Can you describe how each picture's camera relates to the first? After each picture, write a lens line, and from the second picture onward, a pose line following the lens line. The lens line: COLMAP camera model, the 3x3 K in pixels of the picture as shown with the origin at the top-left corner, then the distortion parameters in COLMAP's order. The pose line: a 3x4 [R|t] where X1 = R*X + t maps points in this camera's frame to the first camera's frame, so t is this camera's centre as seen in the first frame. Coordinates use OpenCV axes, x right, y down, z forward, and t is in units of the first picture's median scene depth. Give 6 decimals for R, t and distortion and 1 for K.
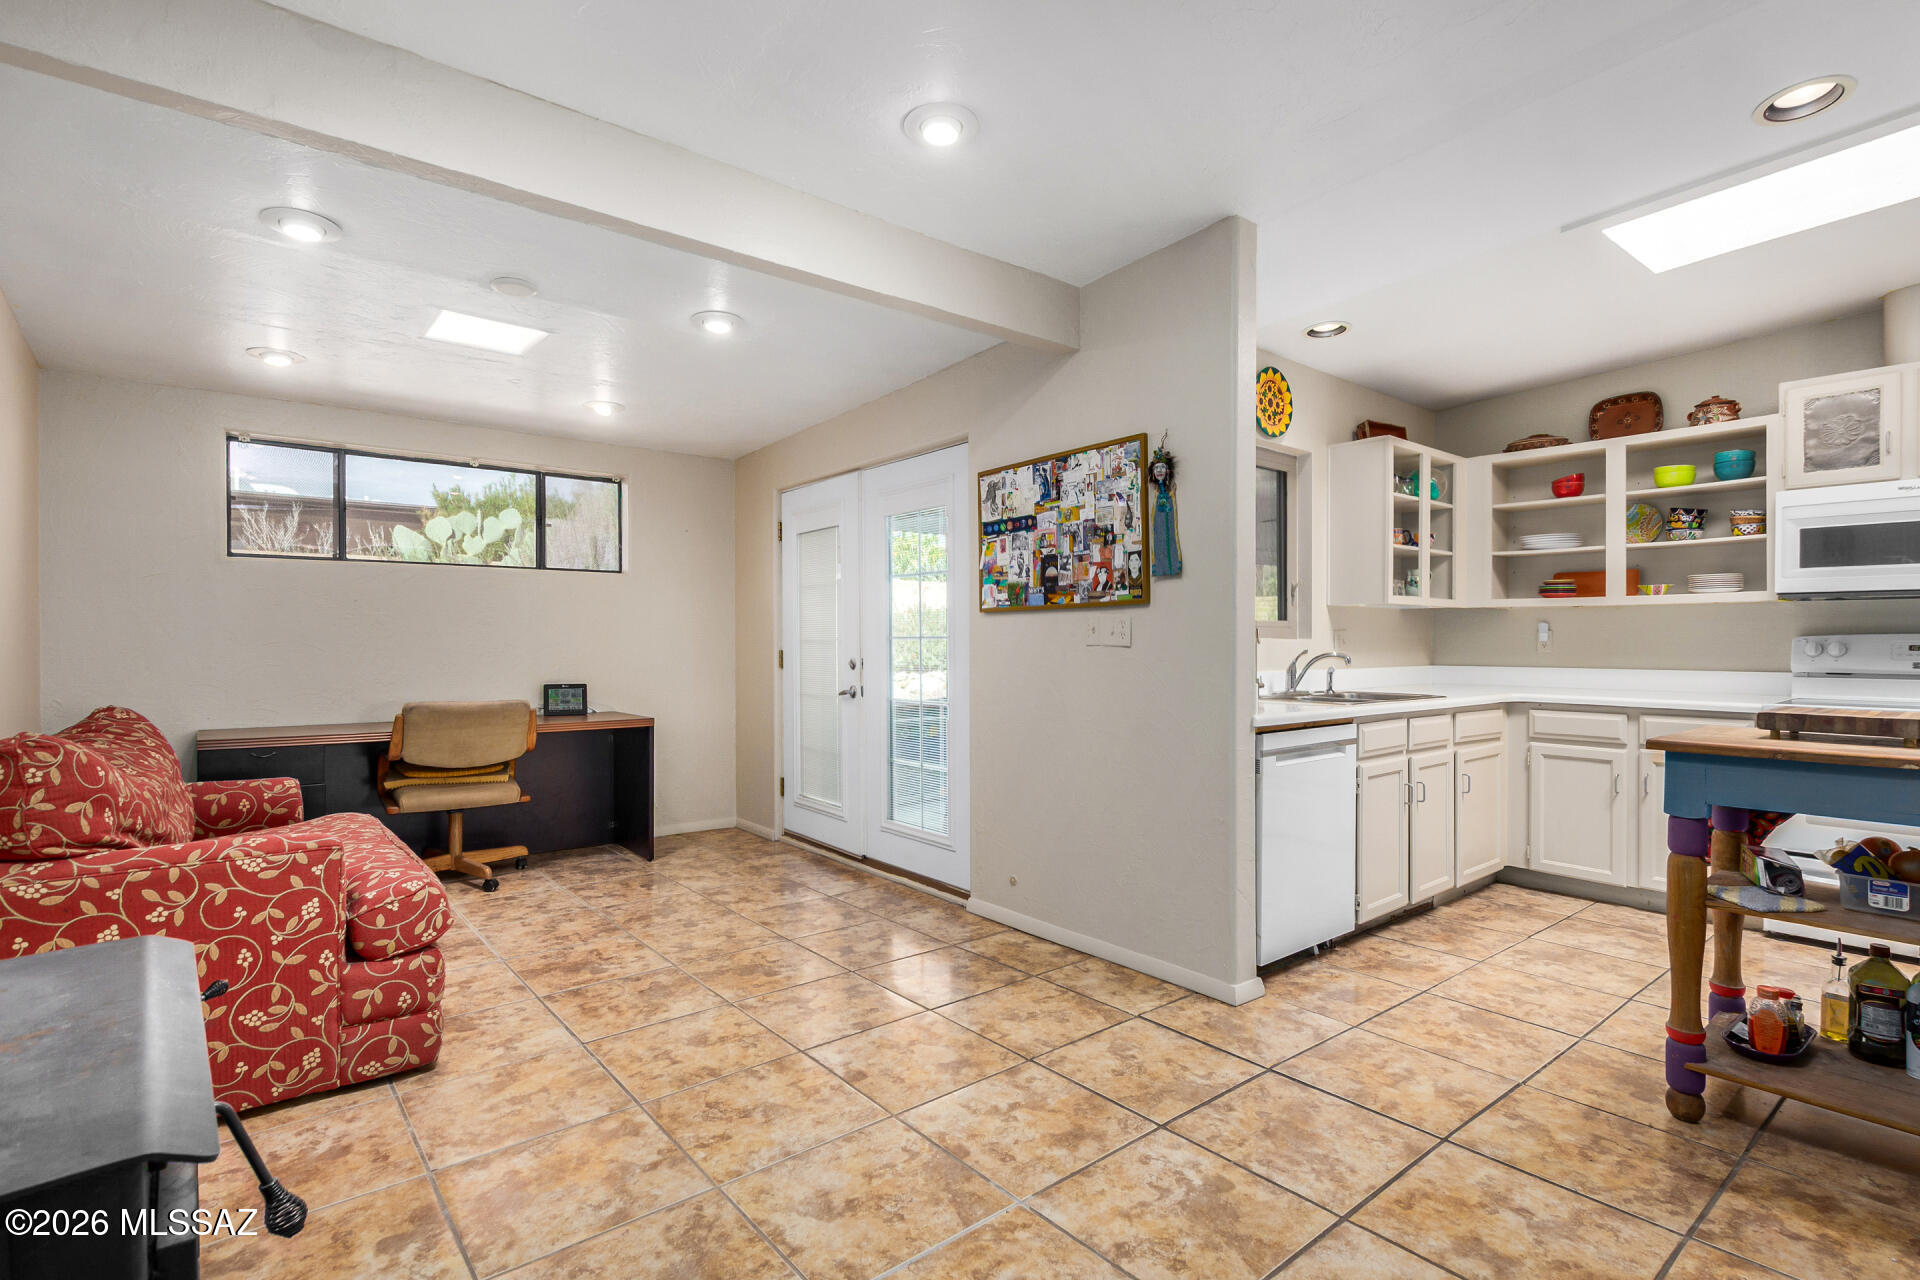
lens RADIAL K [[940.7, 0, 958.9], [0, 940.7, 636.1], [0, 0, 1]] dist [0.007698, -0.002761]
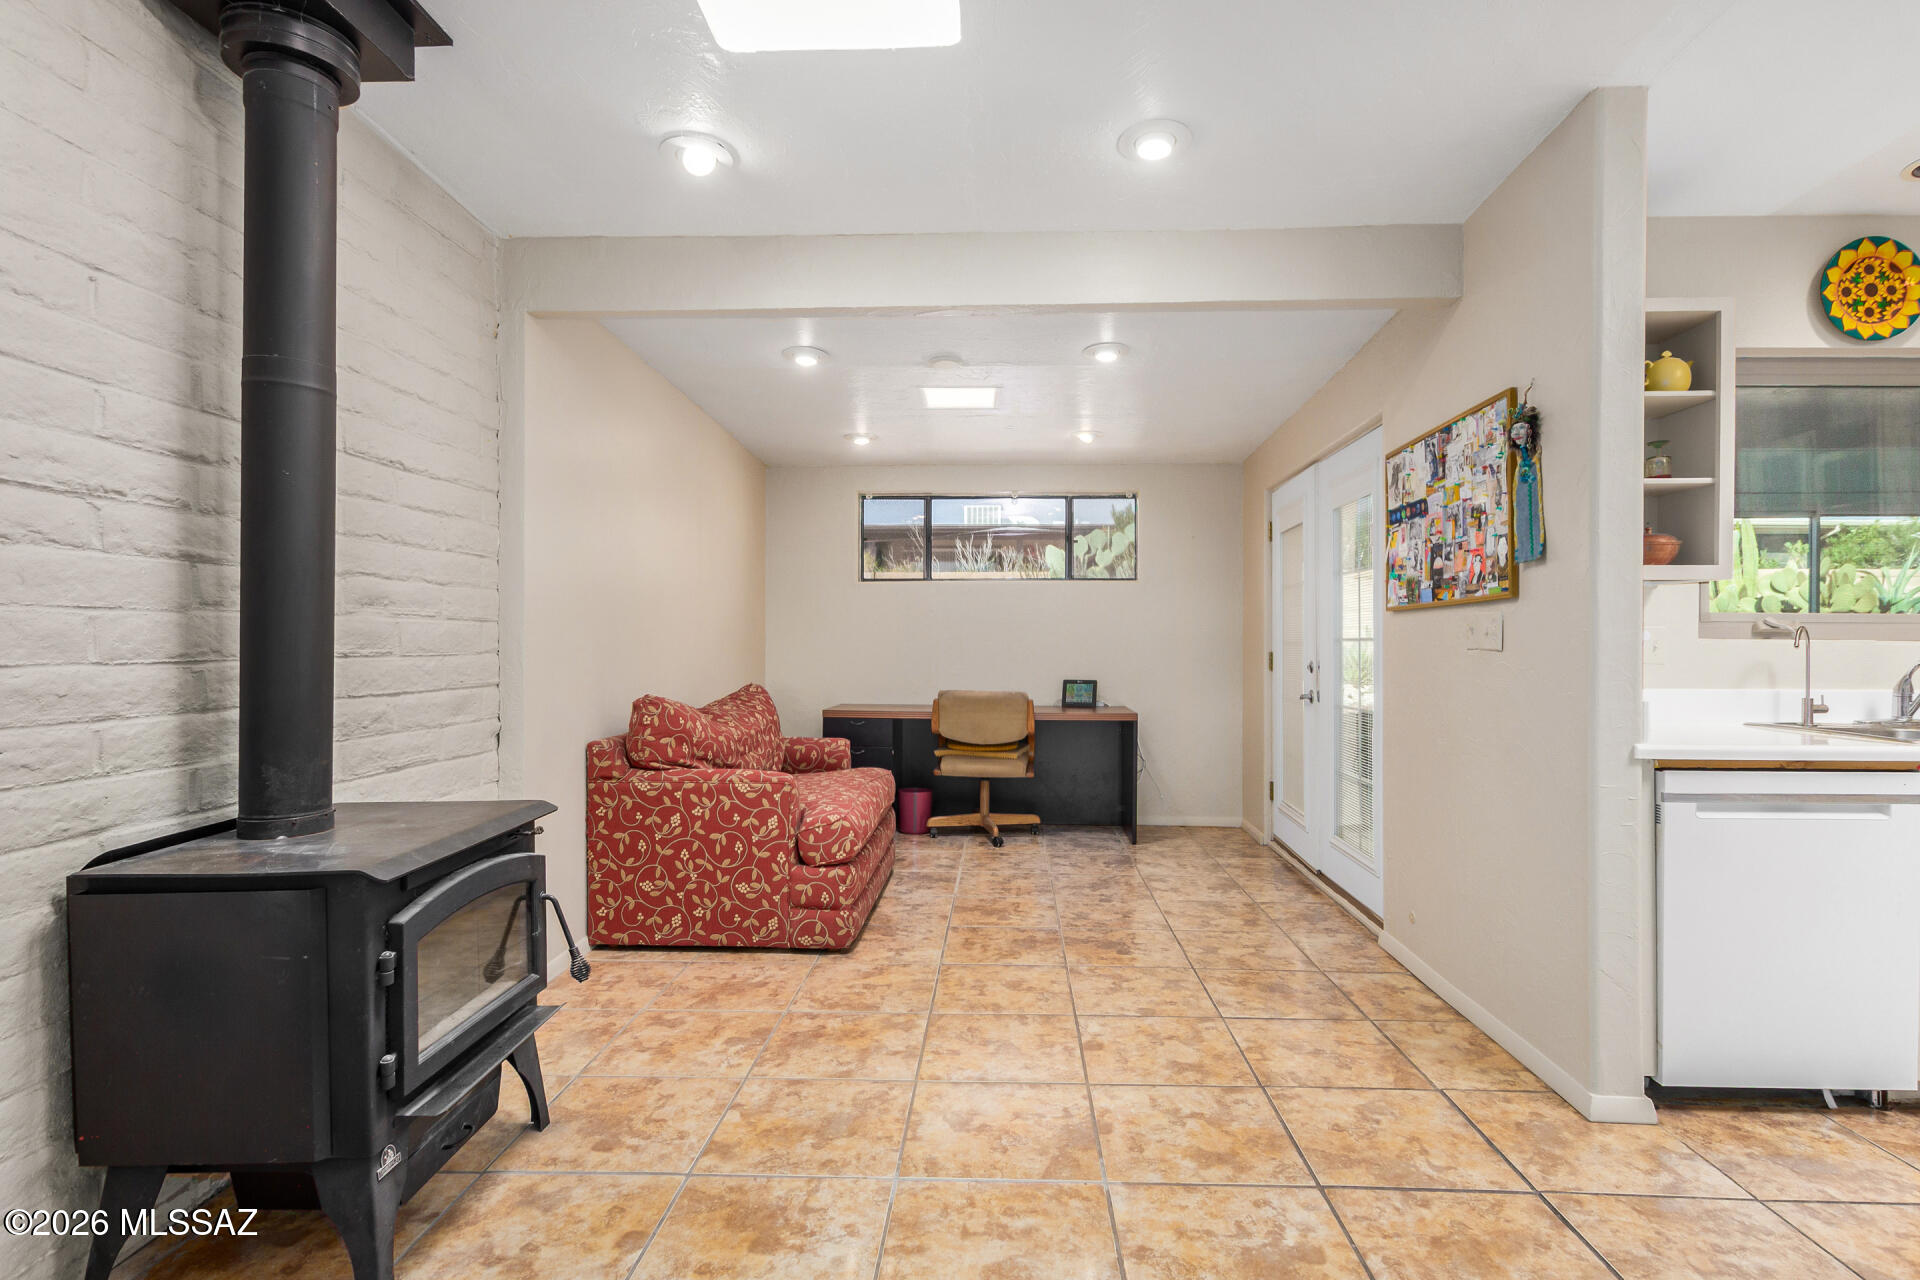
lens RADIAL K [[940.7, 0, 946.8], [0, 940.7, 642.4], [0, 0, 1]] dist [0.007698, -0.002761]
pose [[0.735367, 0.001974, -0.677666, 0.347382], [0.000702, 0.999993, 0.003674, 0.000394], [0.677669, -0.003177, 0.735360, 0.065594]]
